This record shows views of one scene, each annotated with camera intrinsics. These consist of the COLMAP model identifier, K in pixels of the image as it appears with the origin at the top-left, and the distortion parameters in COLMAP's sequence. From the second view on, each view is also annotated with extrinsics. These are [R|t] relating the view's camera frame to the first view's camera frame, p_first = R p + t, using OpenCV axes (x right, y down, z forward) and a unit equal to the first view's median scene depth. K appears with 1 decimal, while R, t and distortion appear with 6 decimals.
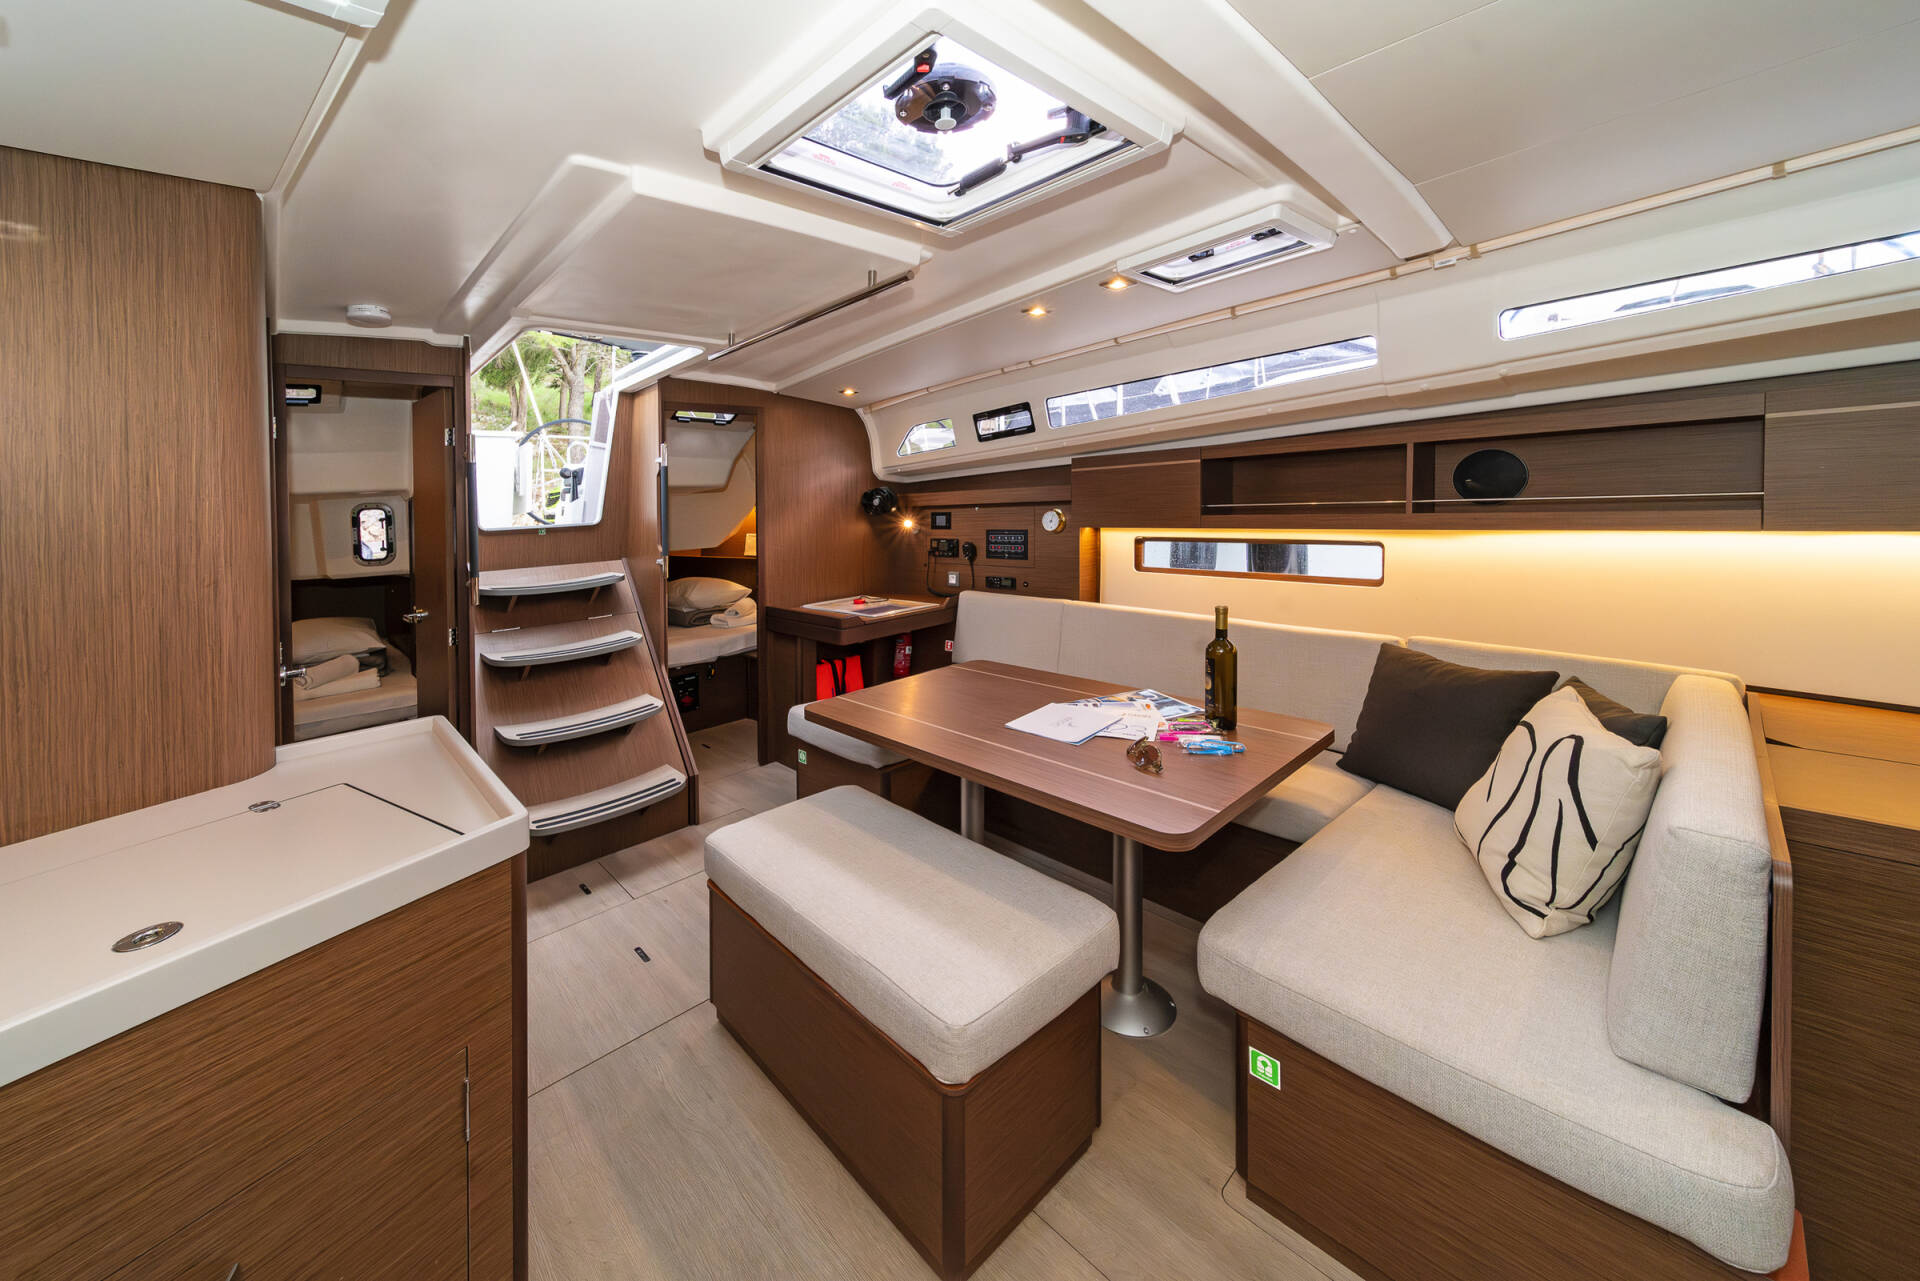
lens RADIAL K [[695.1, 0, 955.0], [0, 695.1, 505.9], [0, 0, 1]] dist [0.000789, 0.000061]
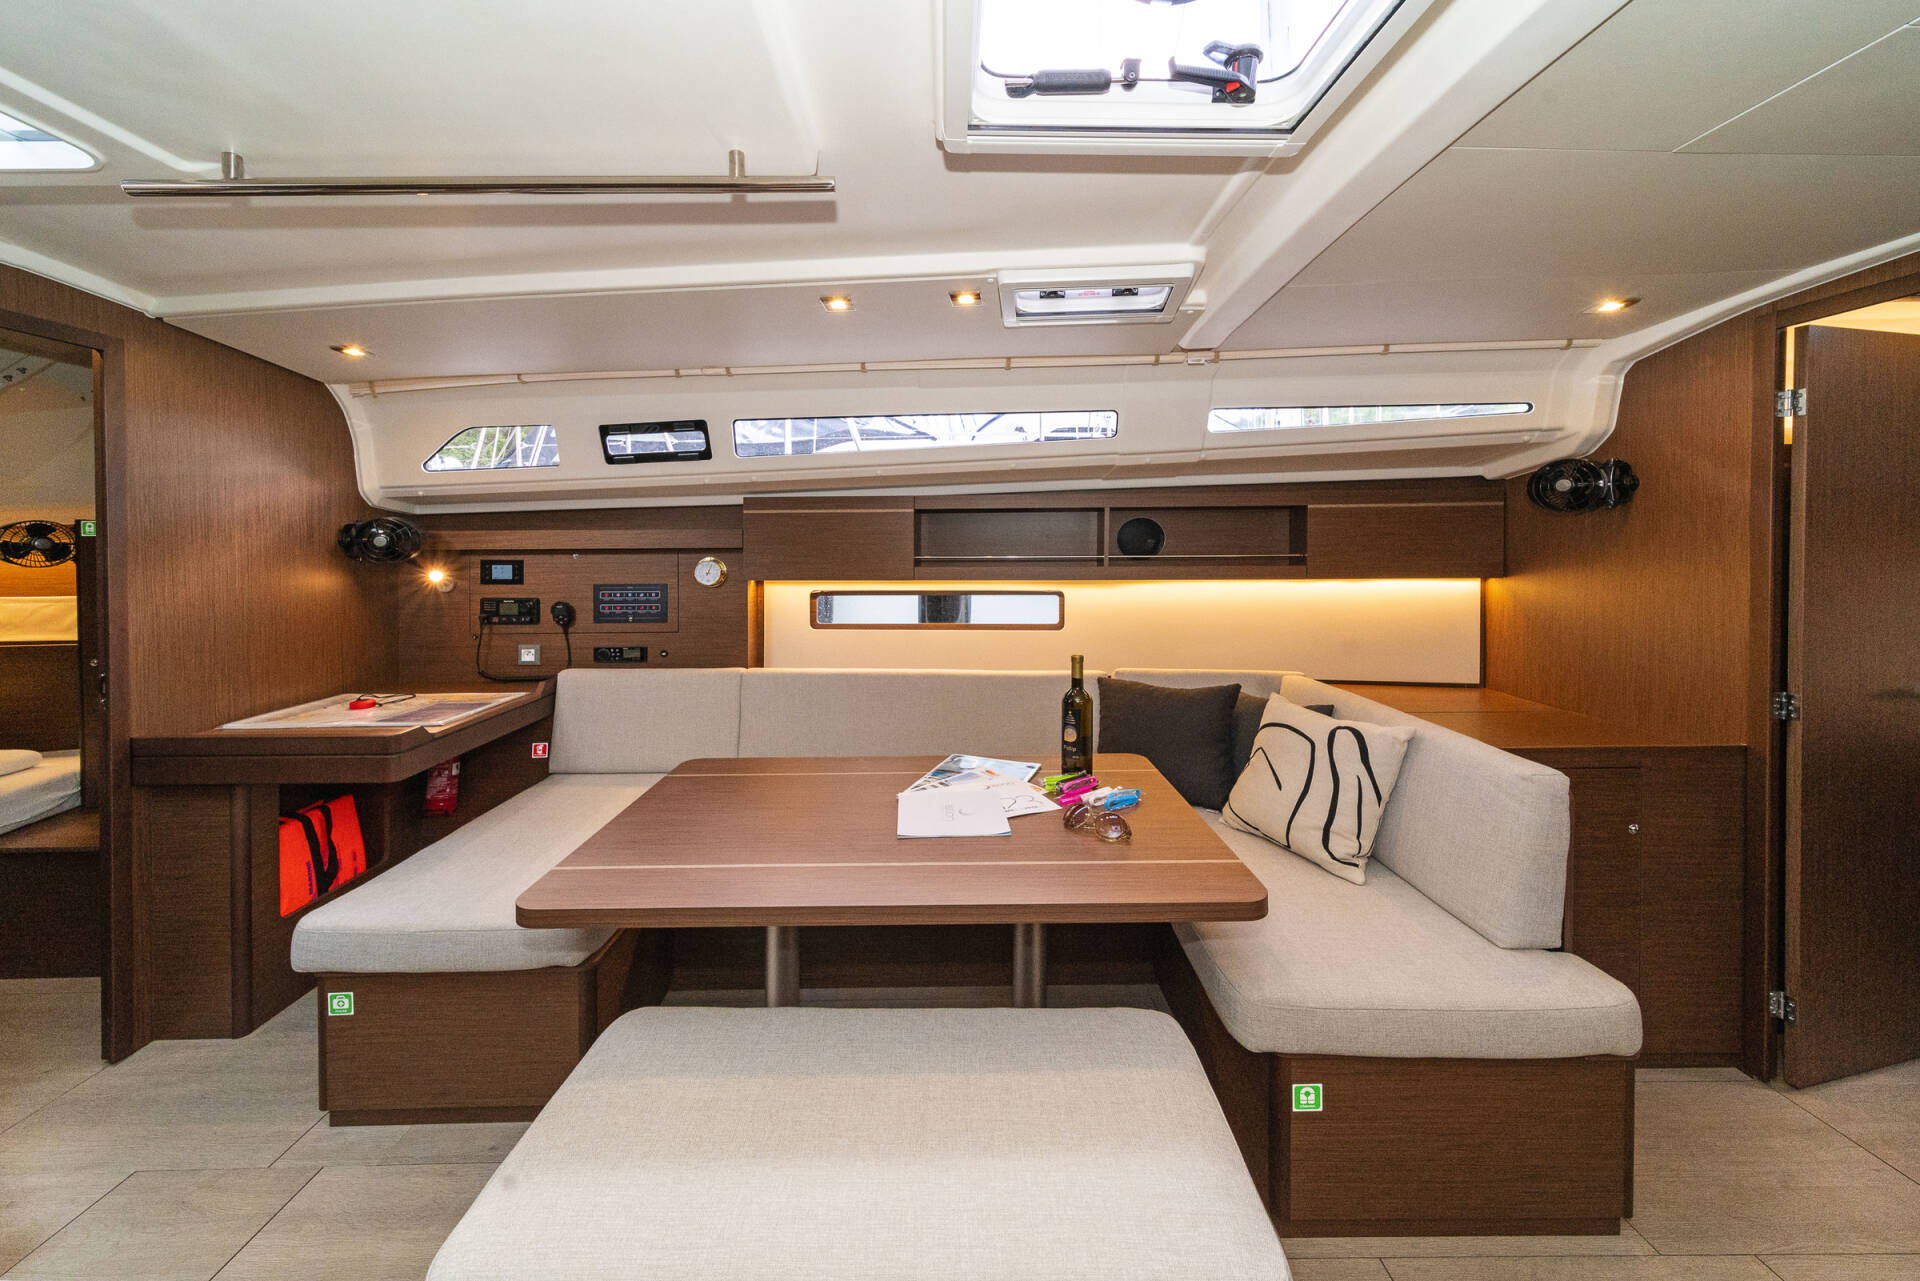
lens RADIAL K [[667.8, 0, 904.6], [0, 667.8, 573.8], [0, 0, 1]] dist [0.007401, -0.000236]
pose [[0.689356, 0.009483, 0.724360, -0.259768], [-0.016889, 0.999853, 0.002983, 0.016074], [-0.724225, -0.014290, 0.689415, 0.285066]]
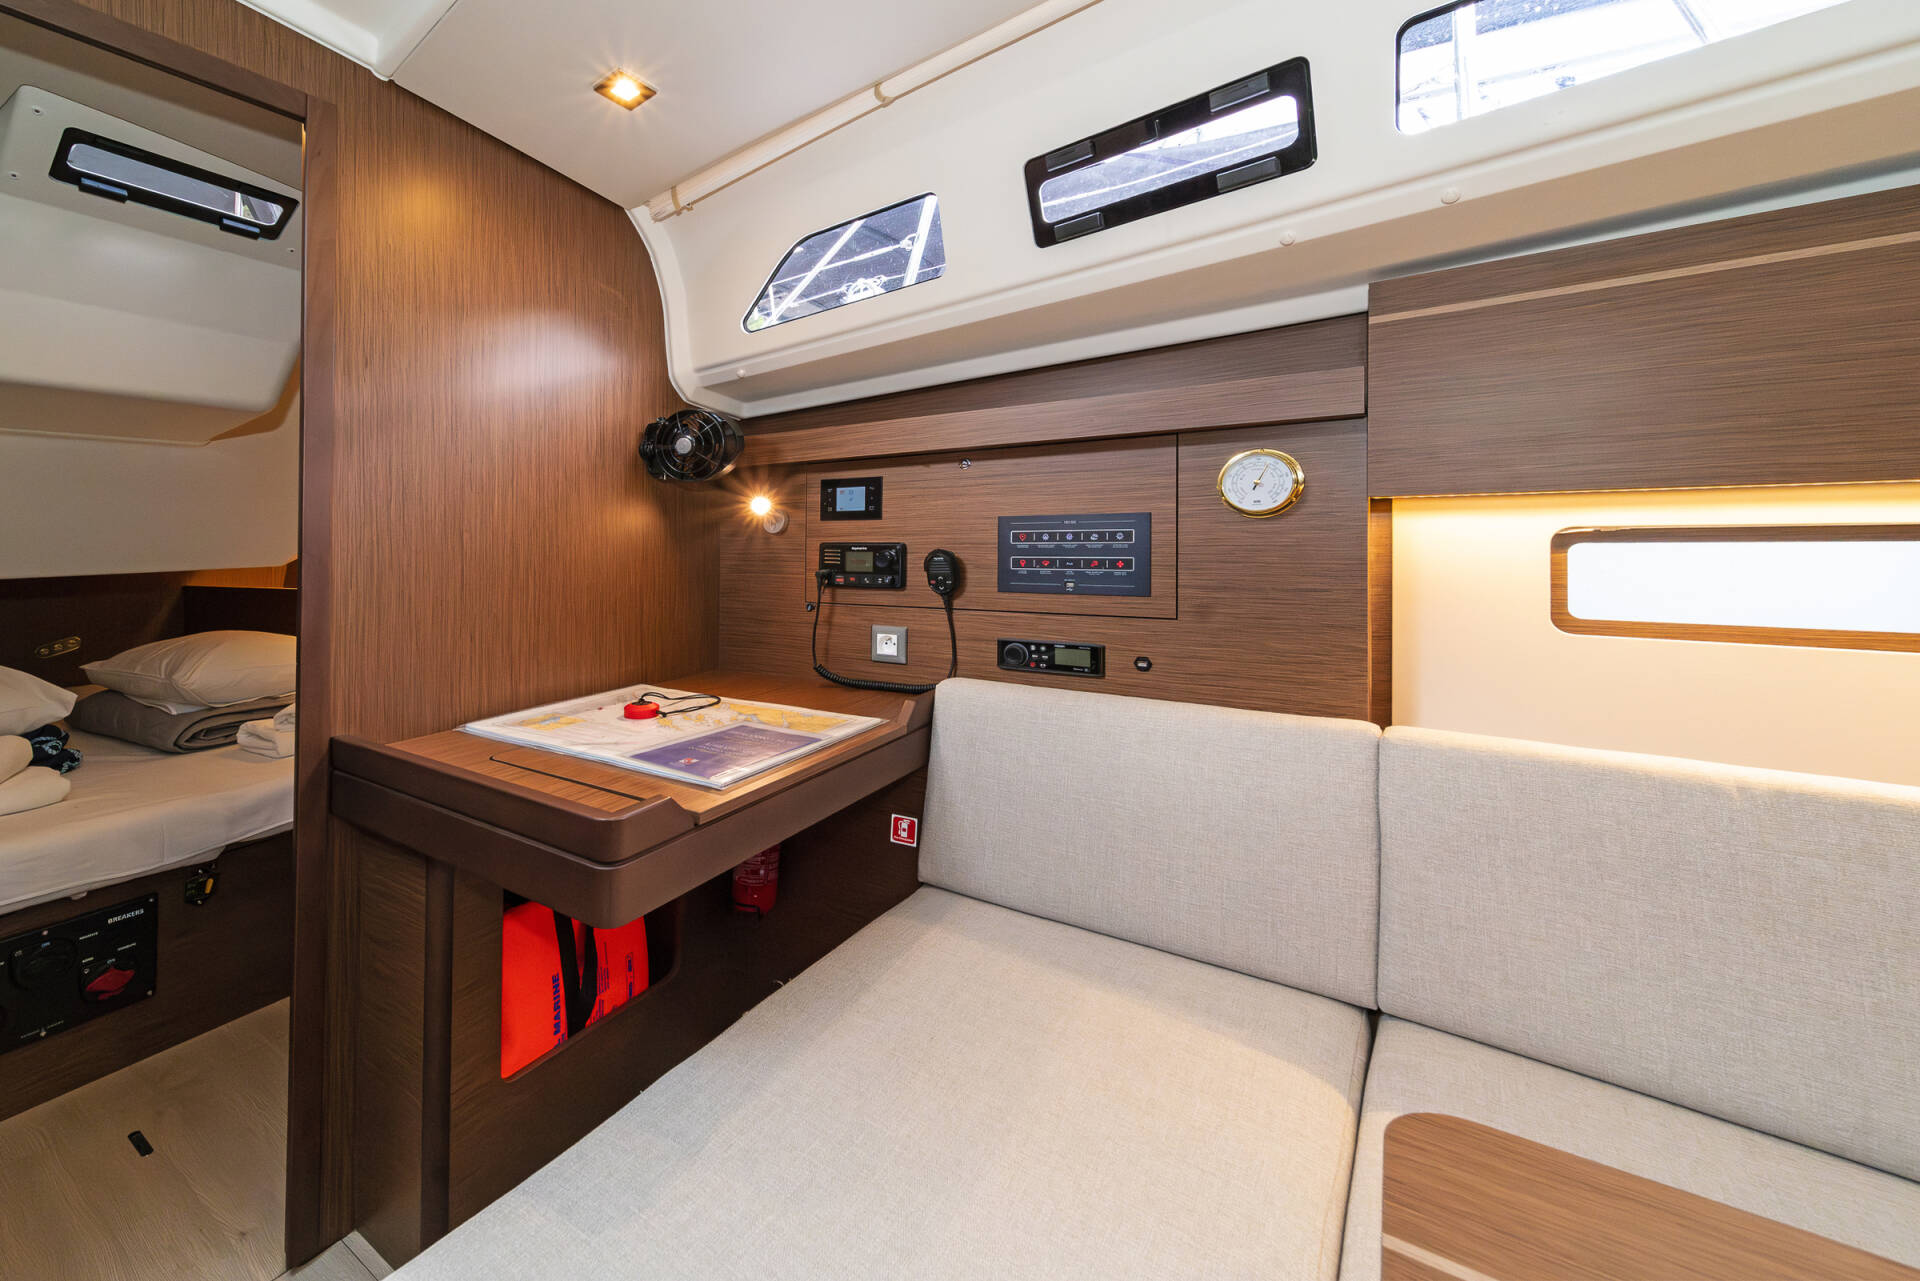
lens RADIAL K [[695.1, 0, 868.7], [0, 695.1, 562.5], [0, 0, 1]] dist [0.000789, 0.000061]
pose [[0.965825, 0.020409, 0.258390, -0.130448], [-0.026395, 0.999457, 0.019720, 0.057173], [-0.257847, -0.025866, 0.965839, 0.691924]]
